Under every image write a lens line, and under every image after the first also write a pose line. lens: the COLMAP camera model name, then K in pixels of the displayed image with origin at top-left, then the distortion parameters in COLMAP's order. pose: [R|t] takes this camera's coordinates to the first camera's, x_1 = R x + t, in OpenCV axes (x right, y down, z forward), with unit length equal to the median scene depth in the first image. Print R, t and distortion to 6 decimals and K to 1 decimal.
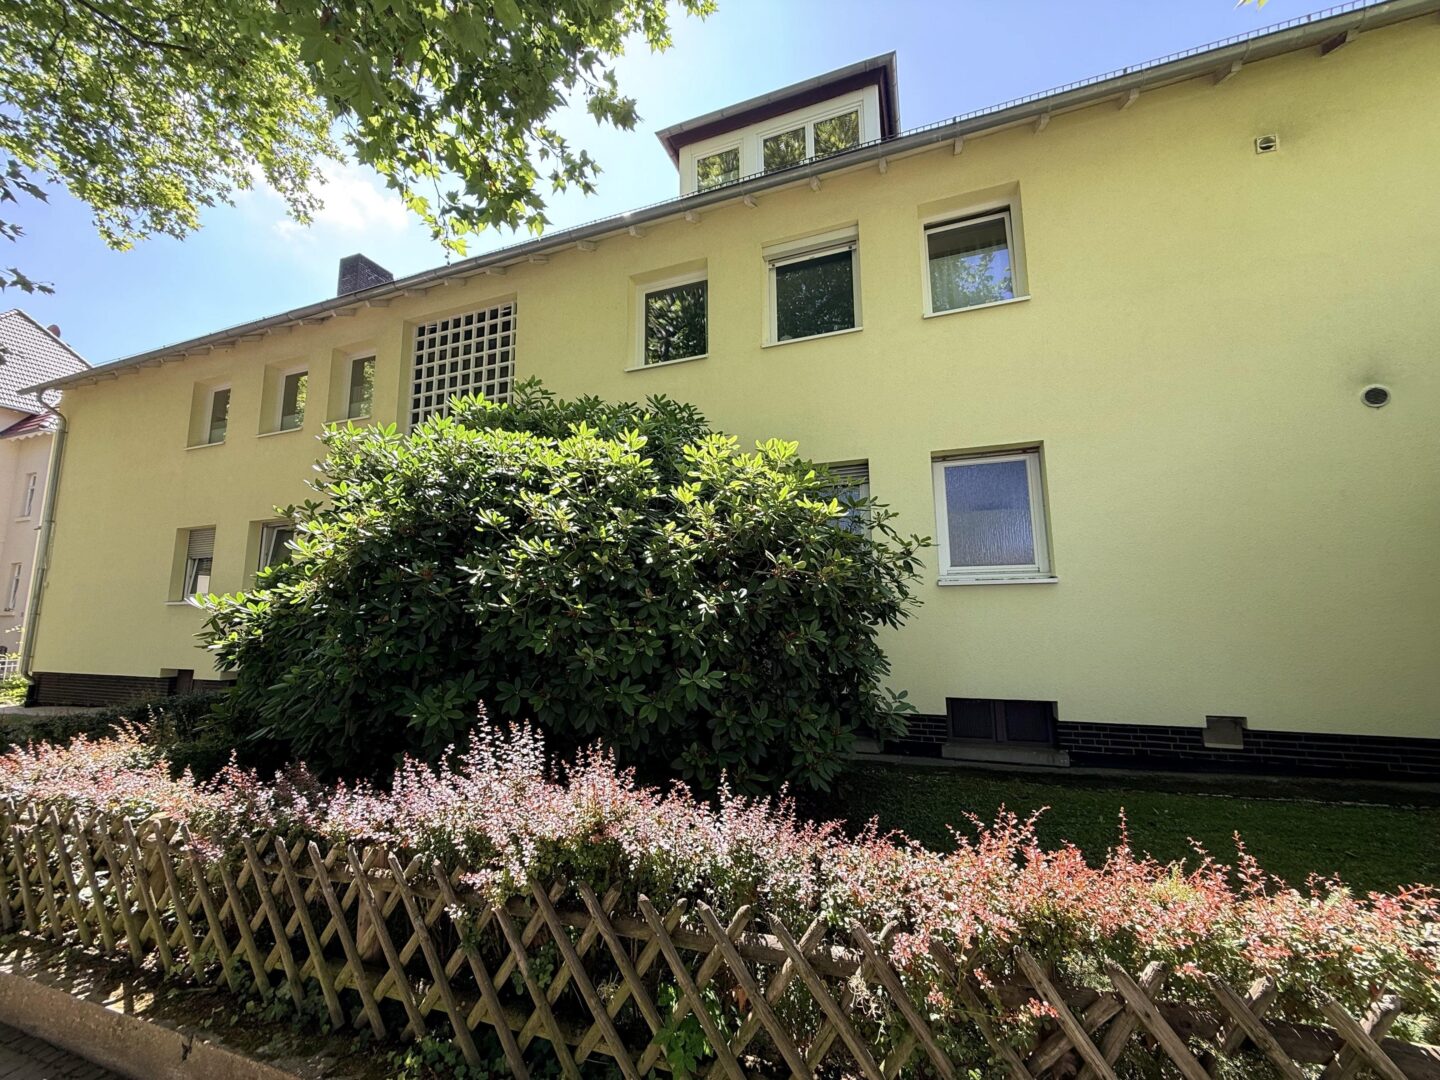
lens RADIAL K [[575.1, 0, 720.0], [0, 575.1, 540.0], [0, 0, 1]] dist [0.000643, 0.000149]
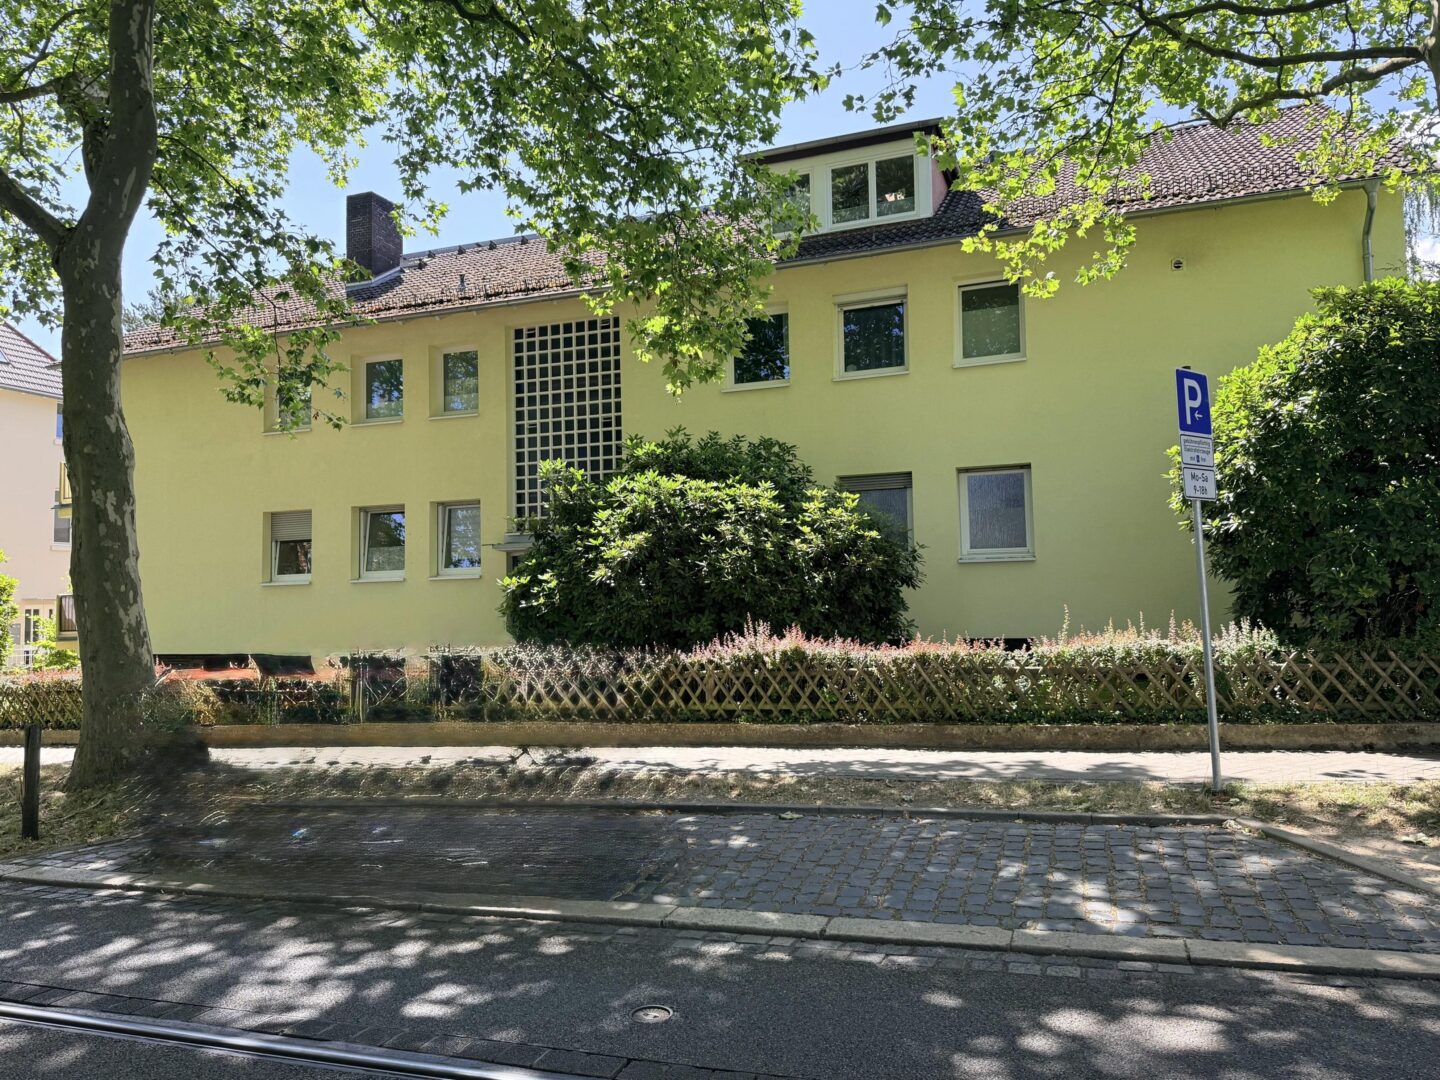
lens RADIAL K [[1073.1, 0, 720.0], [0, 1073.1, 540.0], [0, 0, 1]] dist [0.058242, -0.001513]
pose [[0.999899, -0.014112, -0.001435, -0.209945], [0.014181, 0.996832, 0.078261, -0.193346], [0.000326, -0.078273, 0.996932, -1.651361]]
